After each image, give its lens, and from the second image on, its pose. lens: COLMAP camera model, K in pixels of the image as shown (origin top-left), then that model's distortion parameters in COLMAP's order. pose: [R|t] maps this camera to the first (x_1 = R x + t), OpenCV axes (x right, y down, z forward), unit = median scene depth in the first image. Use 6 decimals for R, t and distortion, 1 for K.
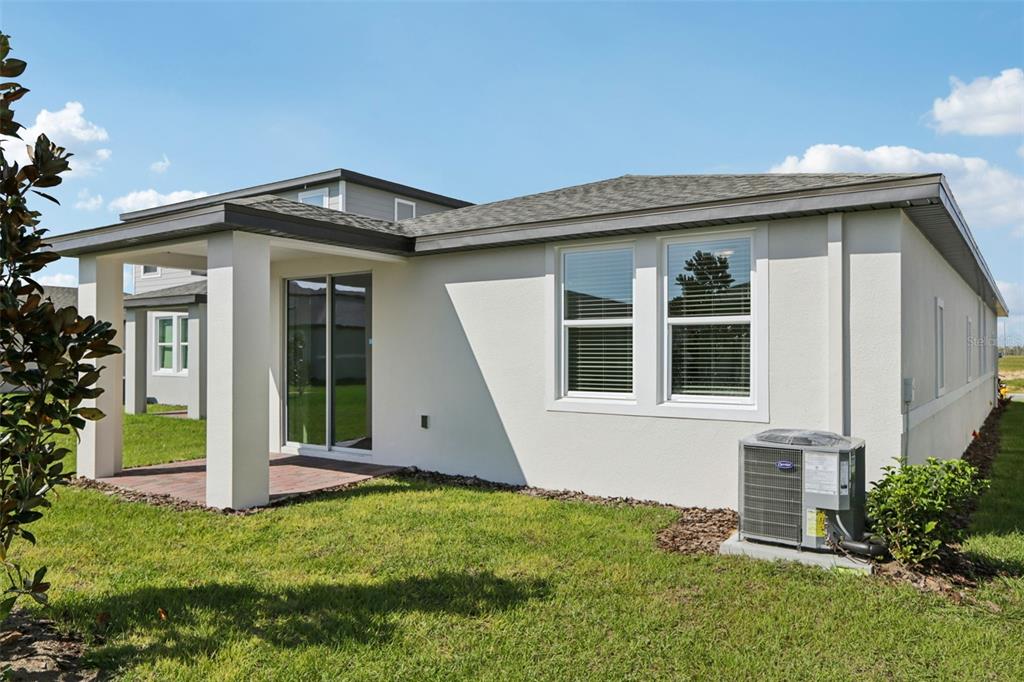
lens RADIAL K [[744.3, 0, 512.0], [0, 744.3, 341.0], [0, 0, 1]] dist [0.014254, 0.003488]
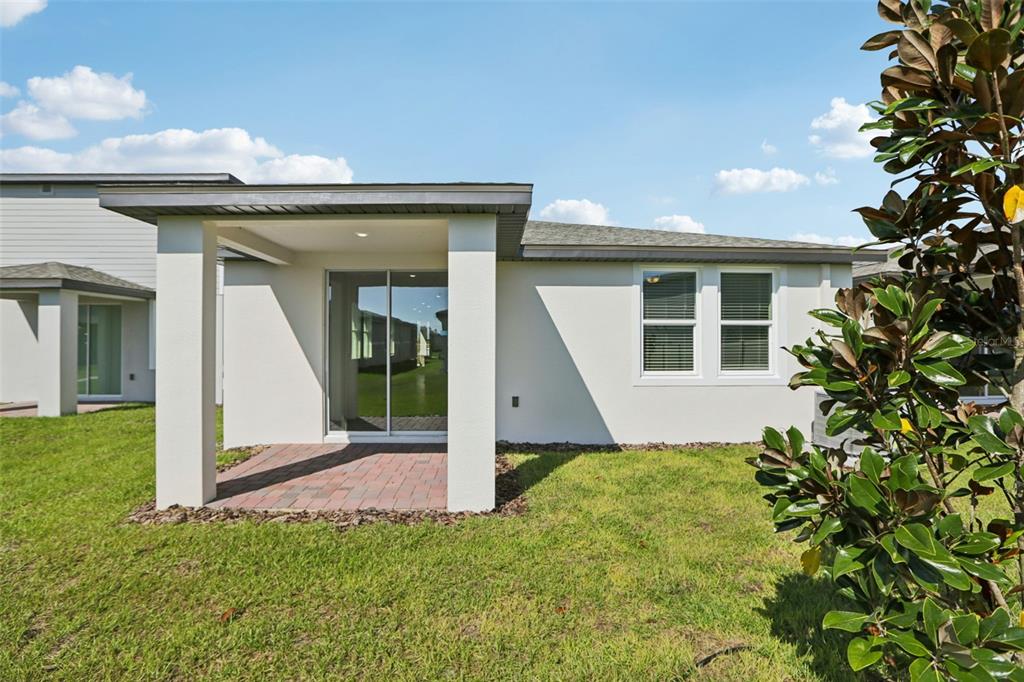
lens RADIAL K [[467.7, 0, 505.0], [0, 467.7, 338.1], [0, 0, 1]] dist [-0.059526, 0.021864]
pose [[0.796858, 0.005860, 0.604139, -0.616430], [-0.009478, 0.999951, 0.002802, 0.005921], [-0.604093, -0.007959, 0.796874, 0.448270]]
